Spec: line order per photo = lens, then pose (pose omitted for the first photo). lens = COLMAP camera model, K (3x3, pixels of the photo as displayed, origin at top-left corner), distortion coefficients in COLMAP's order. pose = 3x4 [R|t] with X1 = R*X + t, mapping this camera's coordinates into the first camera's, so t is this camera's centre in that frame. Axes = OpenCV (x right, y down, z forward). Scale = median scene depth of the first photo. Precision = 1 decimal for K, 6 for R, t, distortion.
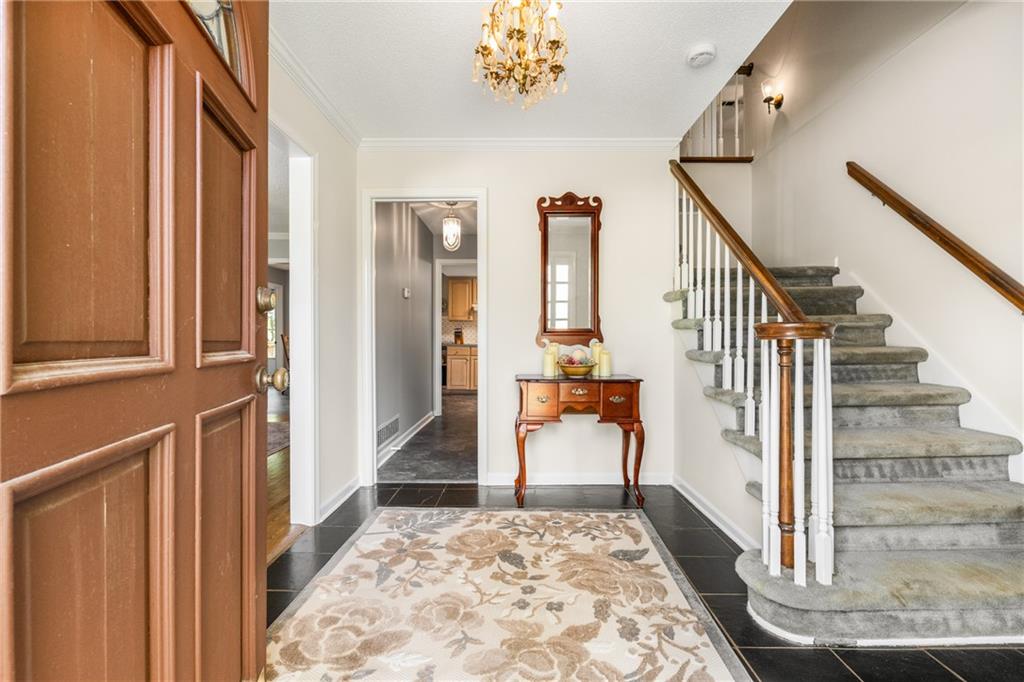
lens RADIAL K [[445.8, 0, 515.9], [0, 445.8, 338.8], [0, 0, 1]] dist [-0.016681, -0.000428]
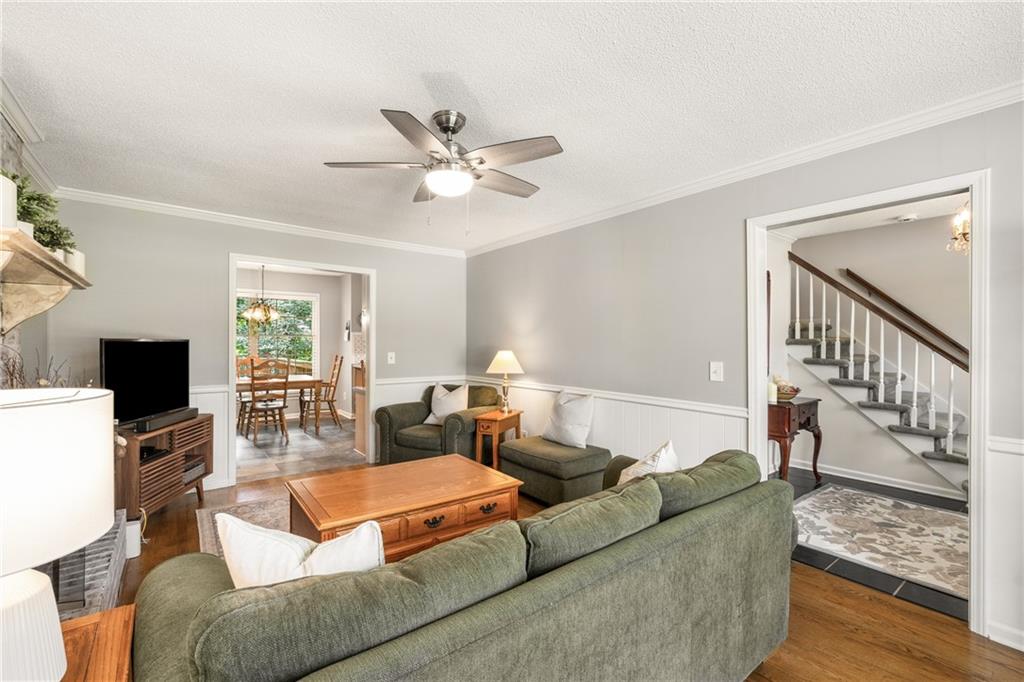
lens RADIAL K [[445.8, 0, 512.8], [0, 445.8, 344.5], [0, 0, 1]] dist [-0.016681, -0.000428]
pose [[0.796564, 0.001902, 0.604551, -1.785994], [-0.002363, 0.999997, -0.000032, -0.100916], [-0.604549, -0.001403, 0.796567, 0.553281]]
